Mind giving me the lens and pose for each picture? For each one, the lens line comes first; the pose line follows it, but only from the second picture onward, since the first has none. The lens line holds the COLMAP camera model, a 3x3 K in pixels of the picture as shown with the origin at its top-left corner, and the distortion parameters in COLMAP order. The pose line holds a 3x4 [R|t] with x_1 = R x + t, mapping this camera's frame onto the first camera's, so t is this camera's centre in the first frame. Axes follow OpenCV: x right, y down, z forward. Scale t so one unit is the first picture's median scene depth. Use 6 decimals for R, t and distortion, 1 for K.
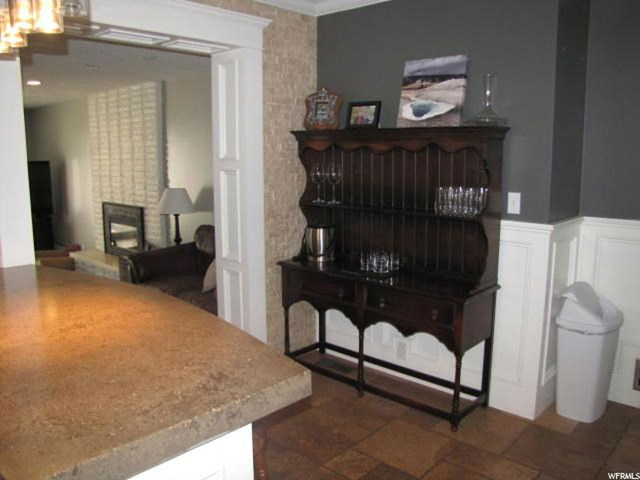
lens RADIAL K [[528.5, 0, 324.1], [0, 528.5, 236.6], [0, 0, 1]] dist [-0.161667, 0.110826]
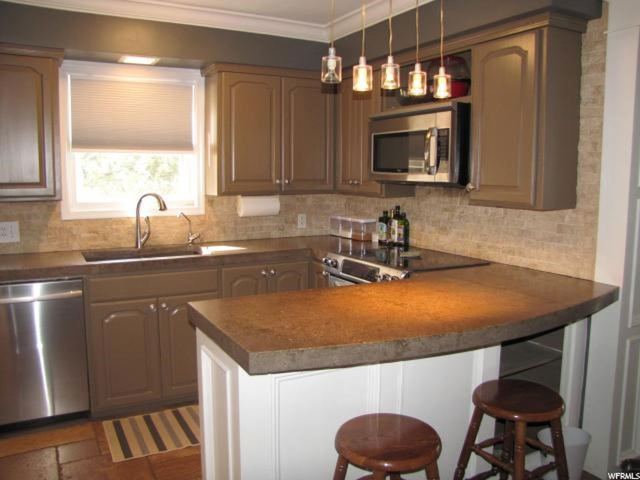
lens RADIAL K [[528.5, 0, 319.9], [0, 528.5, 235.7], [0, 0, 1]] dist [-0.161667, 0.110826]
pose [[-0.318862, 0.109555, -0.941448, 1.022991], [-0.150073, 0.974931, 0.164280, -0.228583], [0.935845, 0.193668, -0.294427, 1.451670]]
